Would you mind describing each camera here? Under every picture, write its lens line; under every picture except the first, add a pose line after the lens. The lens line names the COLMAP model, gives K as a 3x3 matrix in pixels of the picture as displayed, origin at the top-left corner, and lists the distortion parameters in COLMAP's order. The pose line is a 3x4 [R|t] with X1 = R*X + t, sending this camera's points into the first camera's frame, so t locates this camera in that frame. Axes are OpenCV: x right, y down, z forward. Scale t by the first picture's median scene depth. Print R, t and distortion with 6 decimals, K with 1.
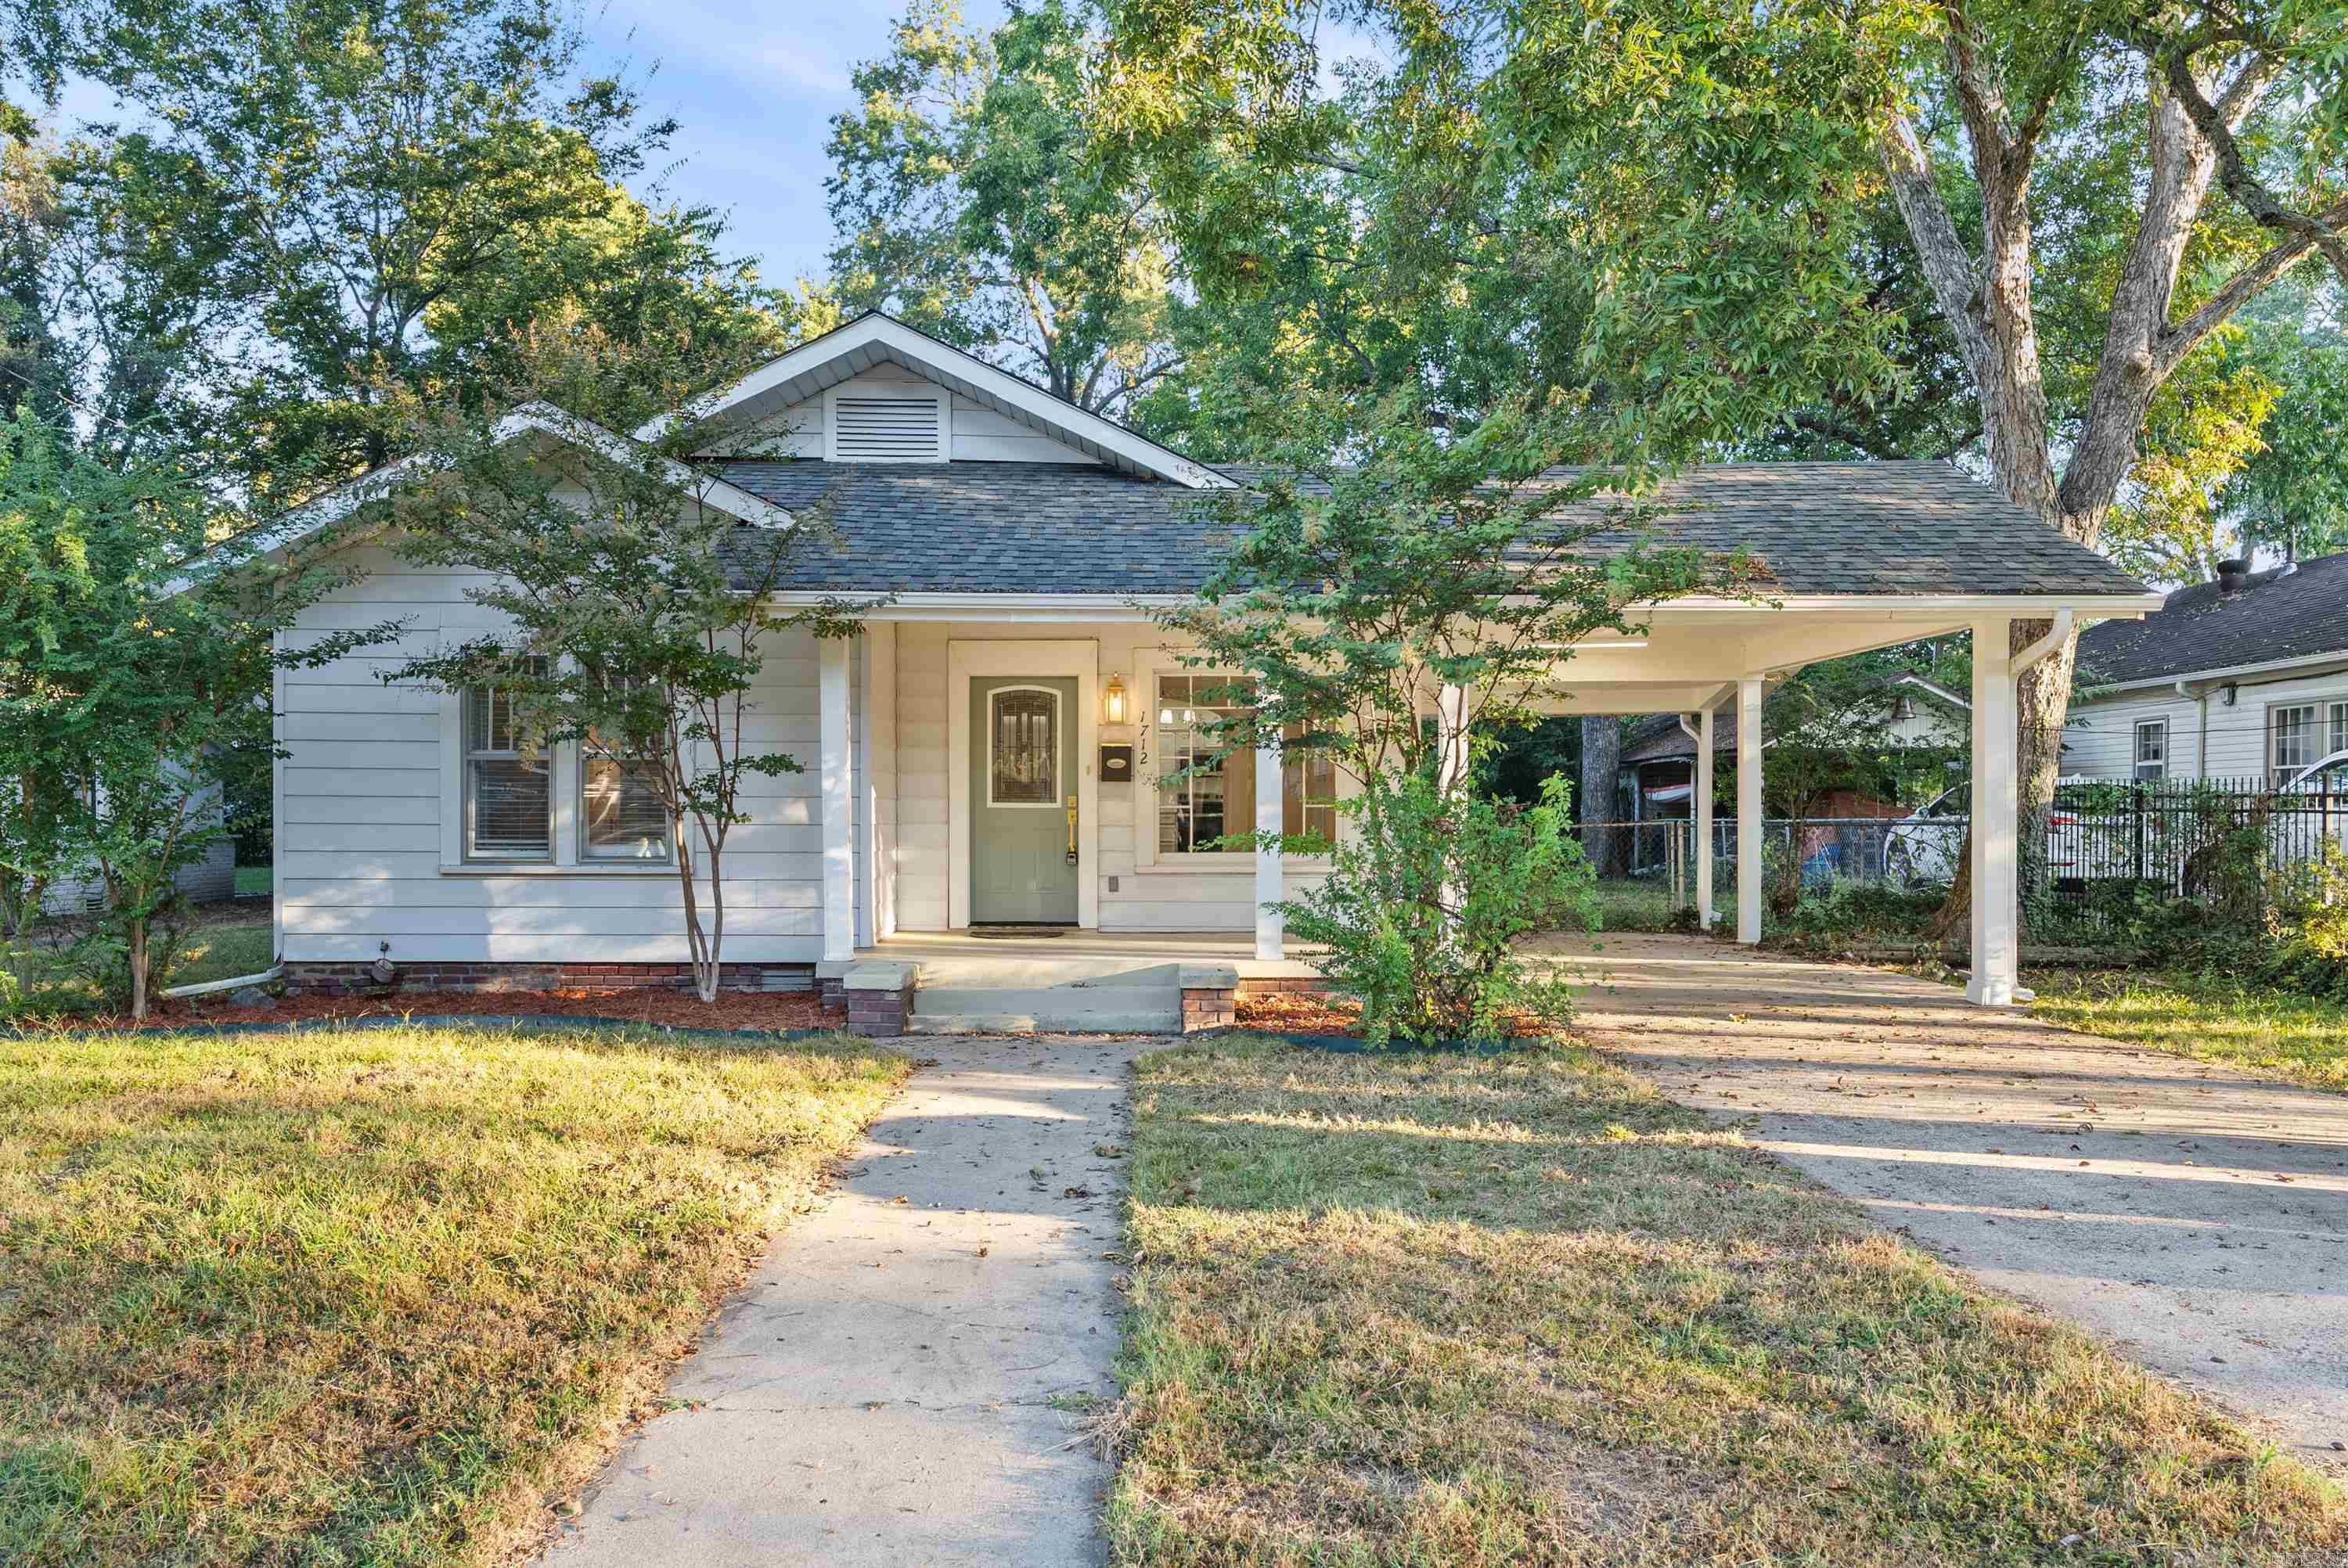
lens RADIAL K [[1576.7, 0, 1173.8], [0, 1576.7, 793.4], [0, 0, 1]] dist [0.010725, 0.001863]
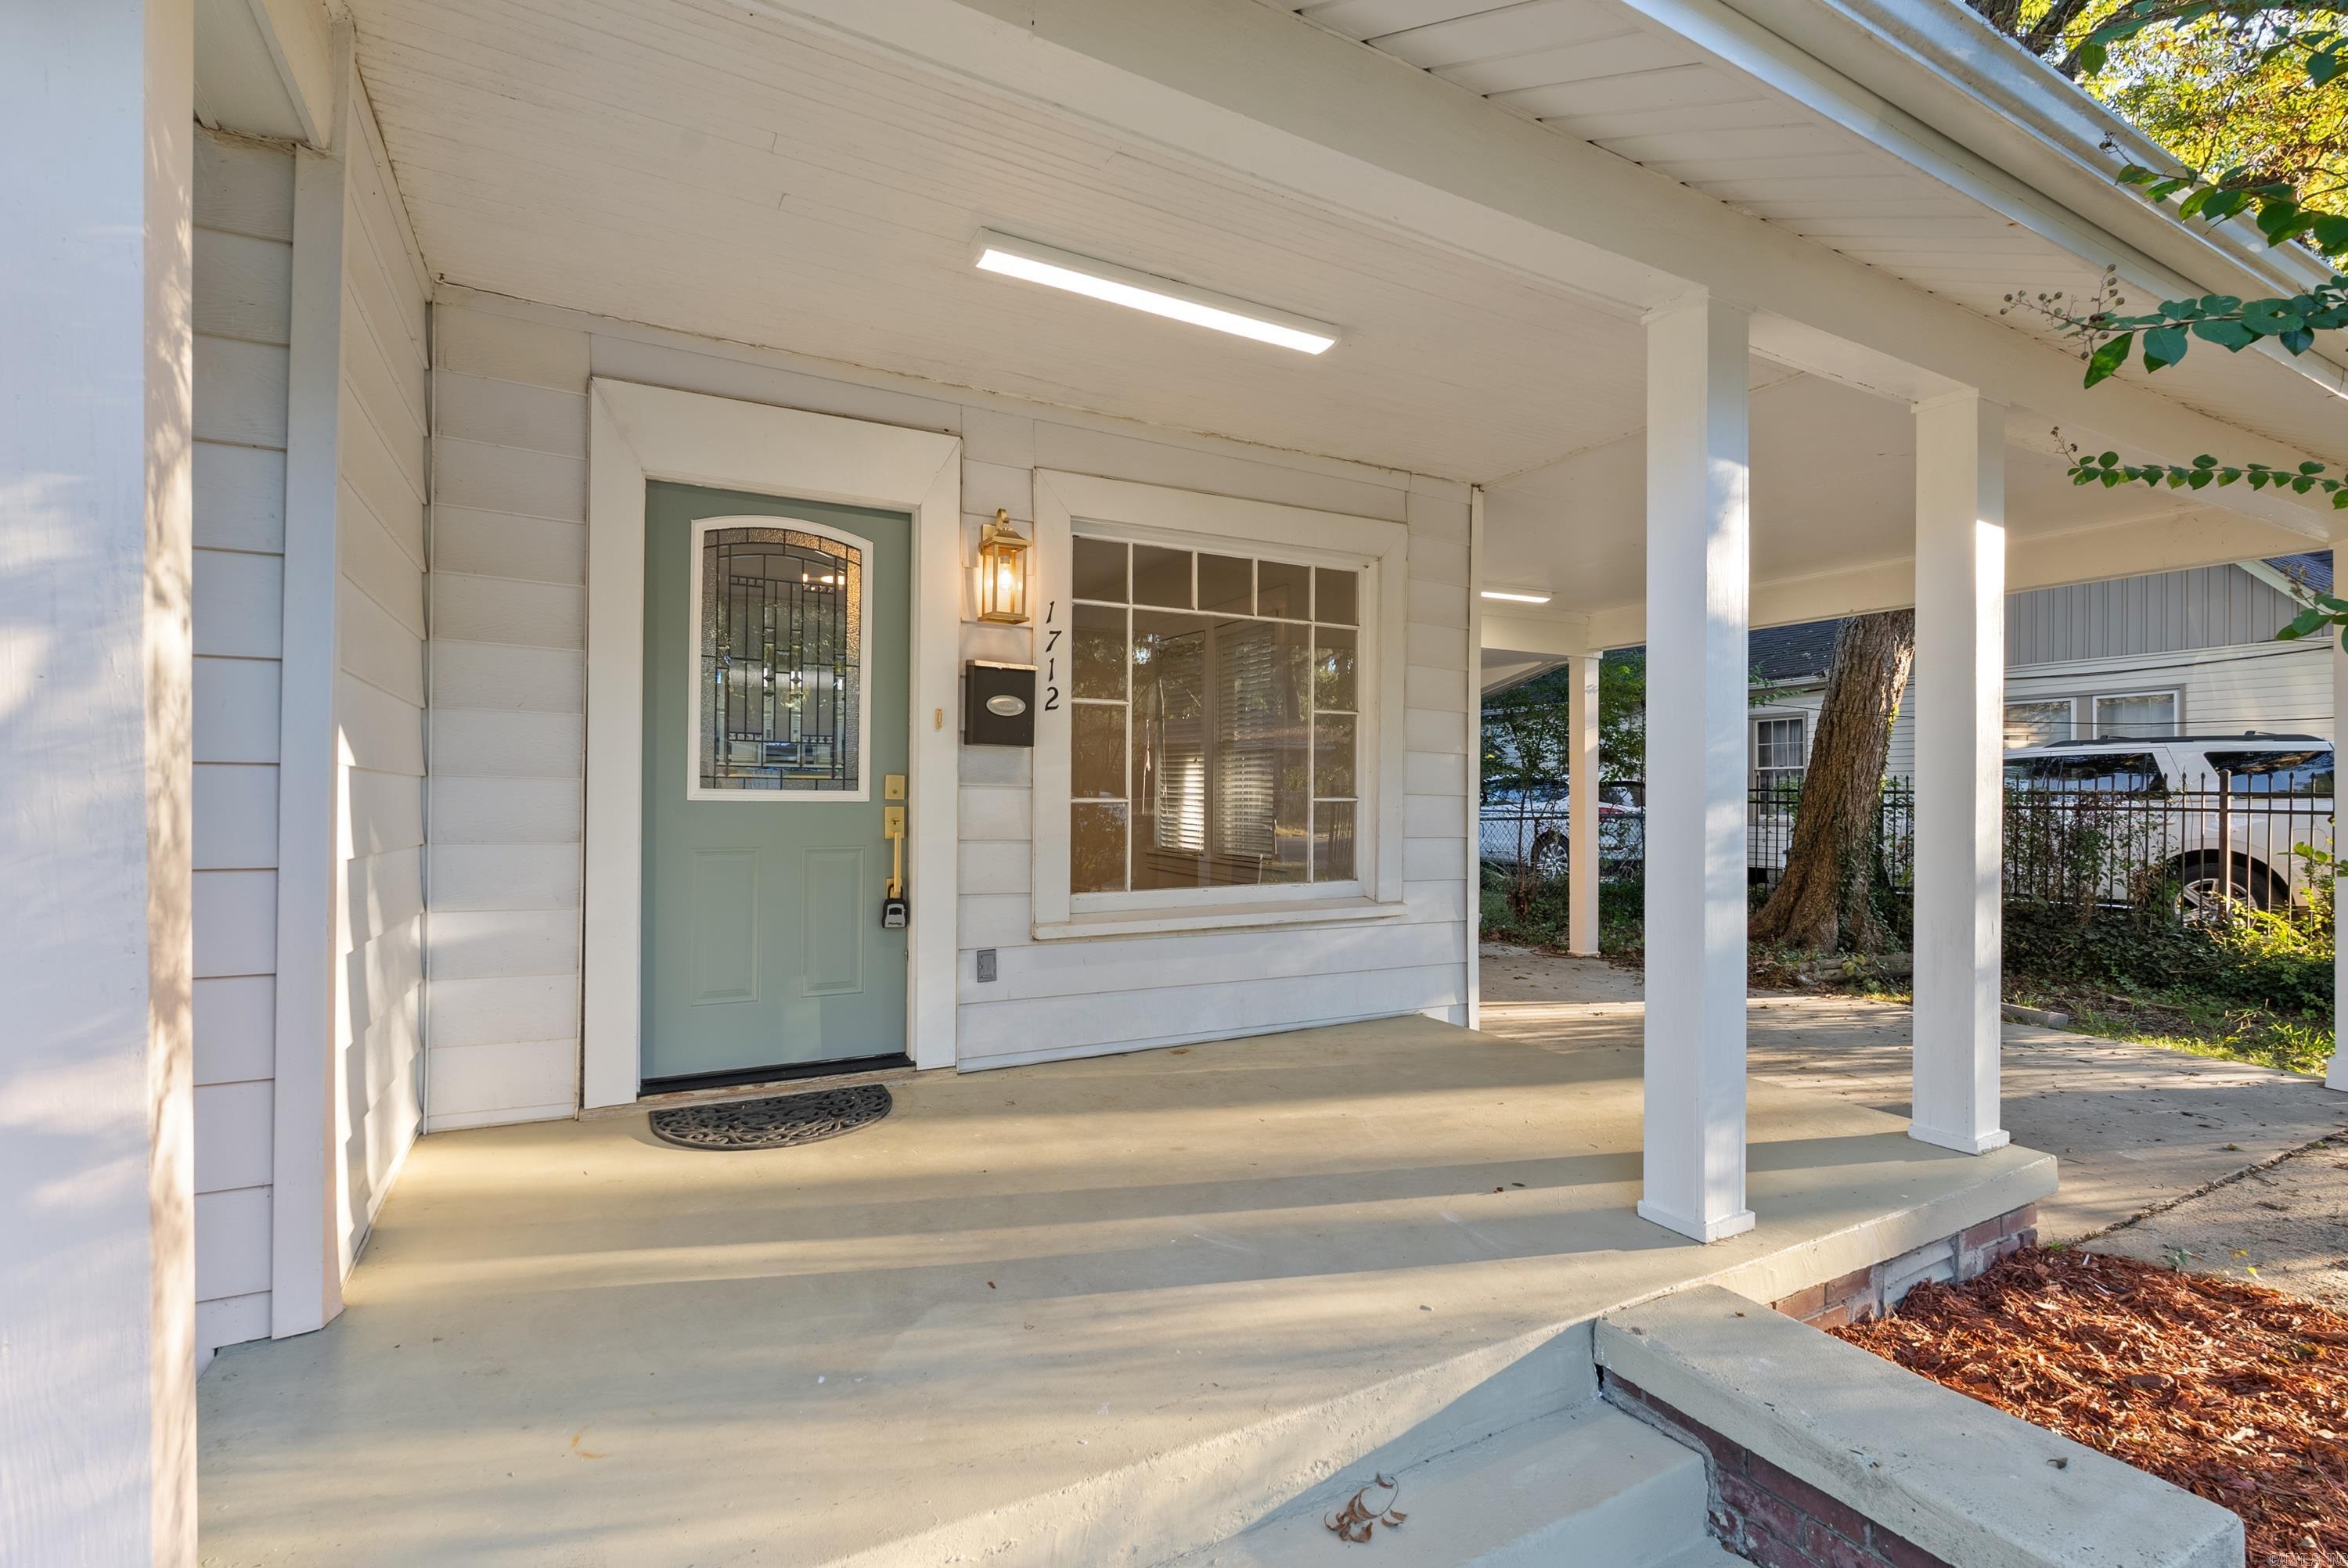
lens RADIAL K [[1038.3, 0, 1163.7], [0, 1038.3, 780.8], [0, 0, 1]] dist [-0.003175, 0.001126]
pose [[0.889249, 0.012672, 0.457248, -0.131880], [-0.011673, 0.999919, -0.005010, 0.003901], [-0.457274, -0.000883, 0.889325, 0.699407]]
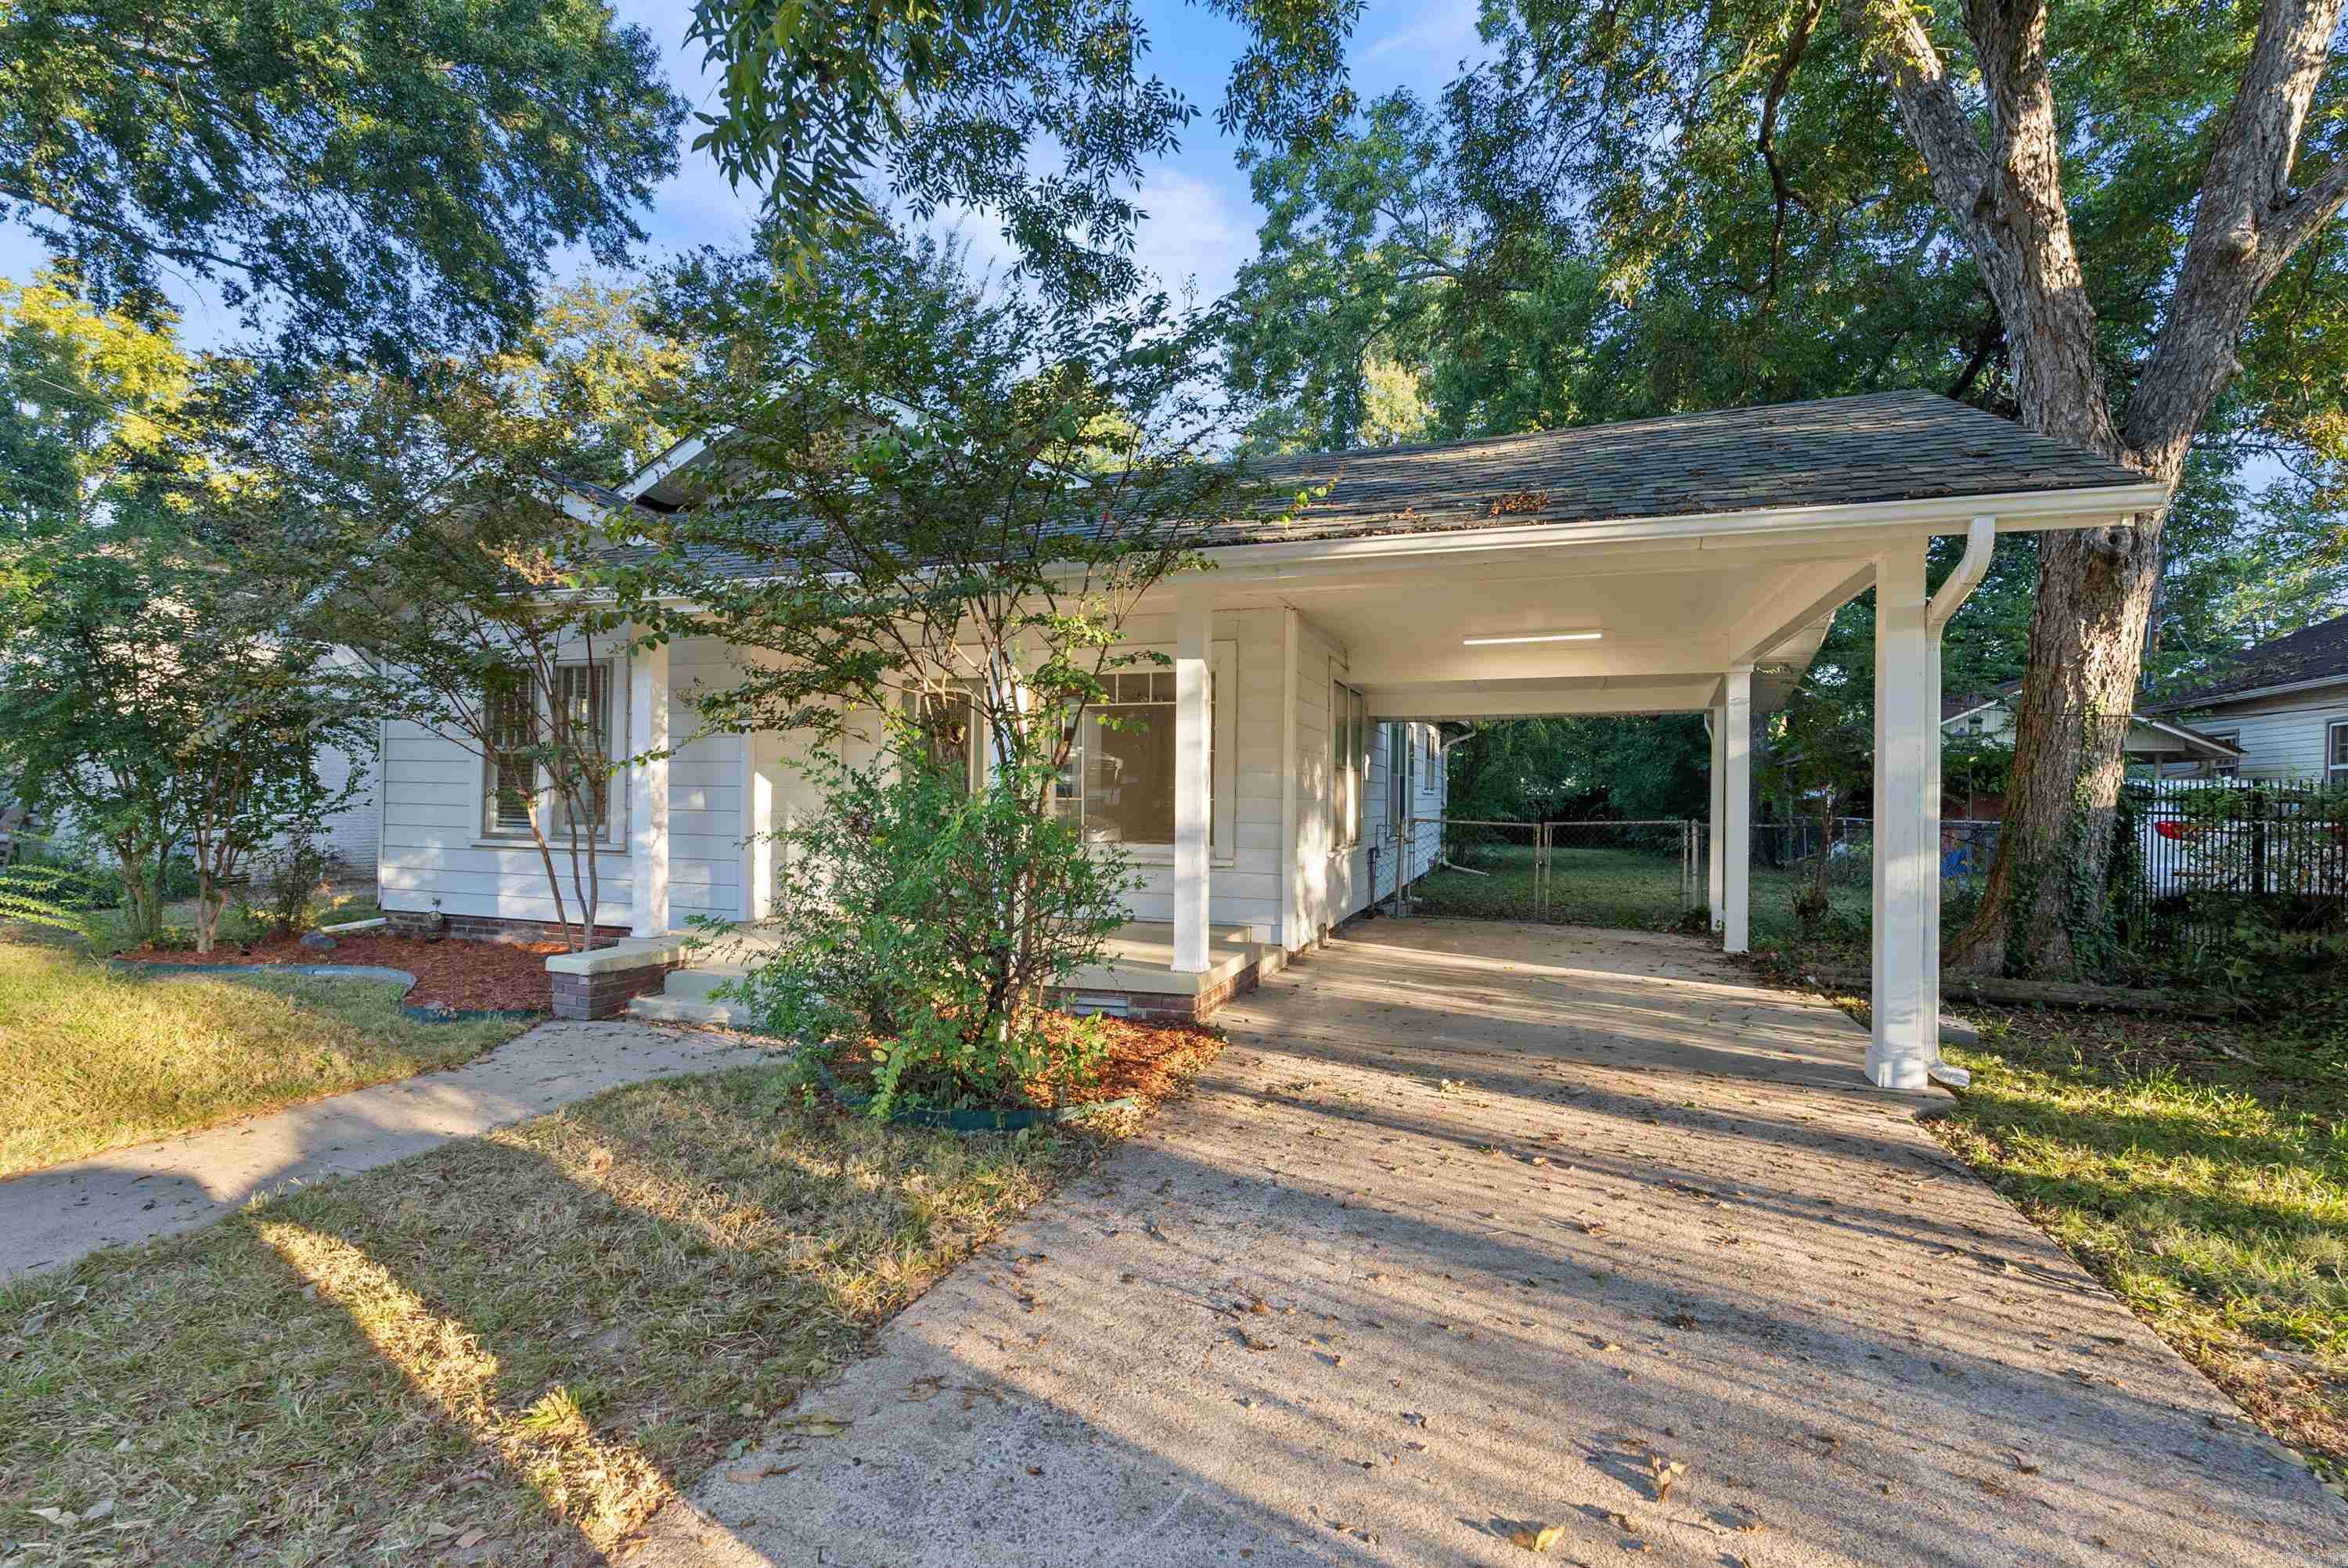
lens RADIAL K [[1038.3, 0, 1177.6], [0, 1038.3, 782.2], [0, 0, 1]] dist [-0.003175, 0.001126]
pose [[0.946022, 0.007030, -0.324027, 0.296498], [-0.009263, 0.999943, -0.005348, 0.000386], [0.323971, 0.008061, 0.946033, 0.367662]]
